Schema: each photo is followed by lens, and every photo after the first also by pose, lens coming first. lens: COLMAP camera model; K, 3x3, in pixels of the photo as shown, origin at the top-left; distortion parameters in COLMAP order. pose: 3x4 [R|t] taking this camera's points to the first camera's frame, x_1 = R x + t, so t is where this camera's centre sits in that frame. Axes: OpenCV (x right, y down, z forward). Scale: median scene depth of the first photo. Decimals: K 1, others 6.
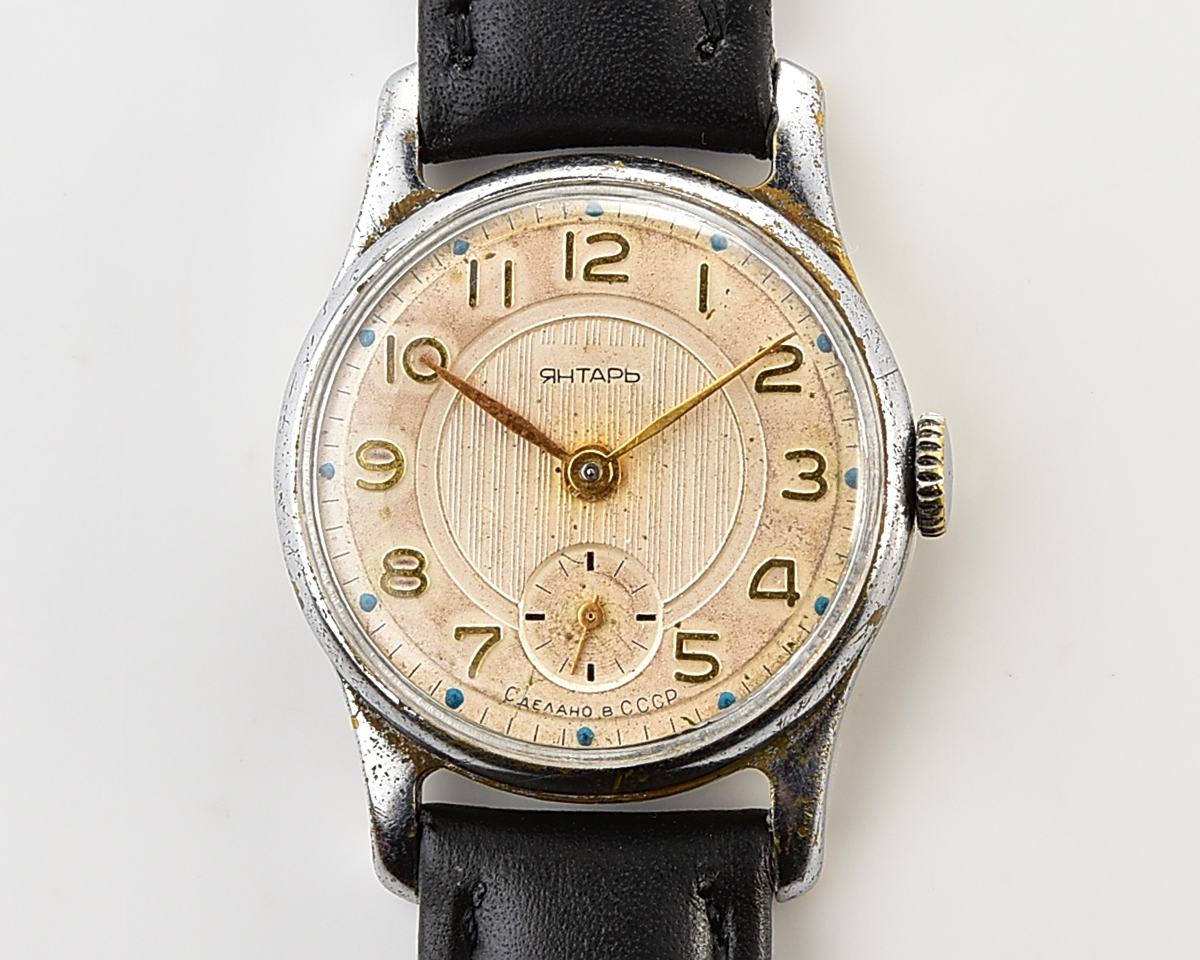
lens RADIAL K [[3534.1, 0, 600.0], [0, 3534.1, 480.0], [0, 0, 1]] dist [0.086019, 0.340643]
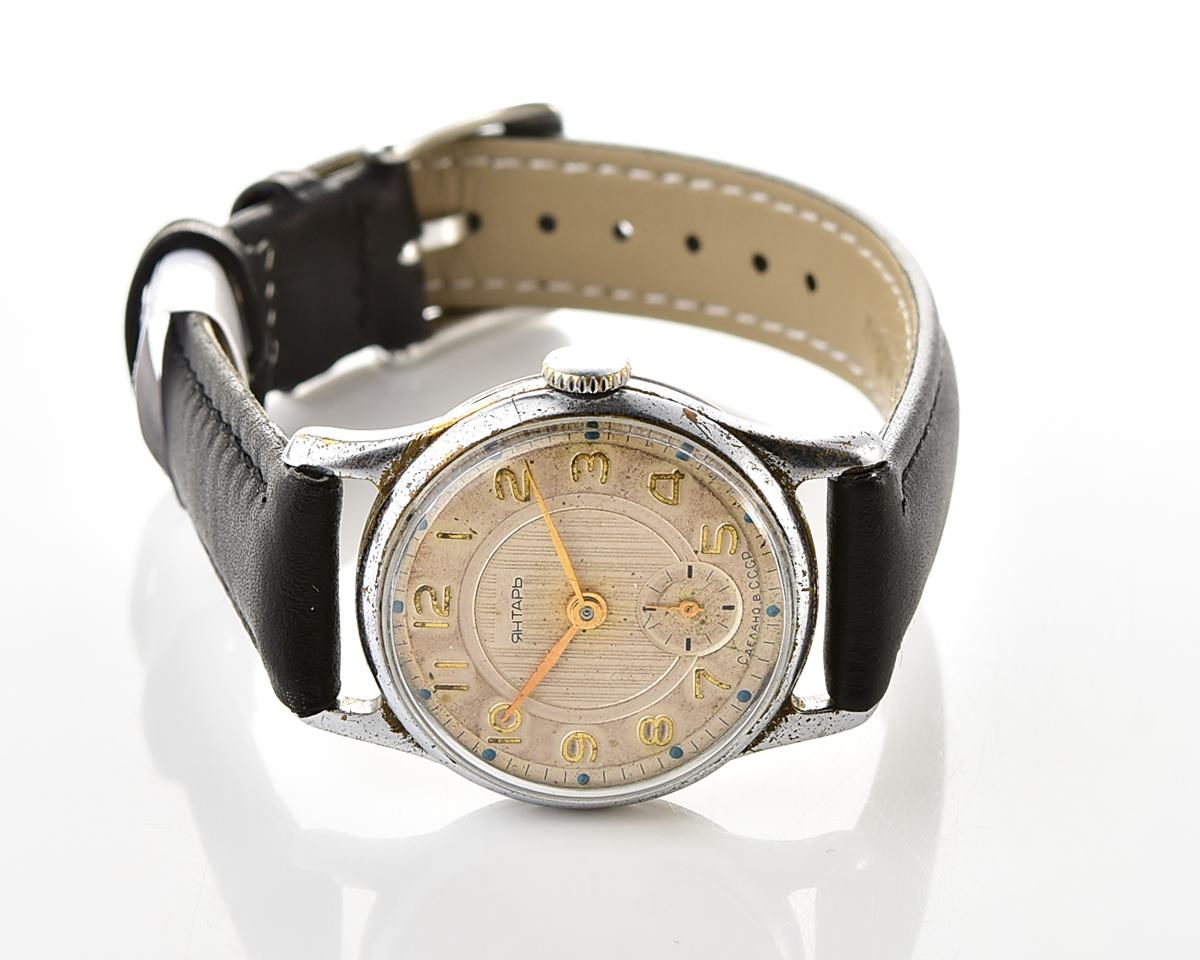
lens RADIAL K [[3534.1, 0, 600.0], [0, 3534.1, 480.0], [0, 0, 1]] dist [0.086019, 0.340643]
pose [[0.003843, -0.962756, -0.270344, 0.425896], [0.997372, -0.015869, 0.070691, -0.095004], [-0.072348, -0.269906, 0.960165, -0.332951]]
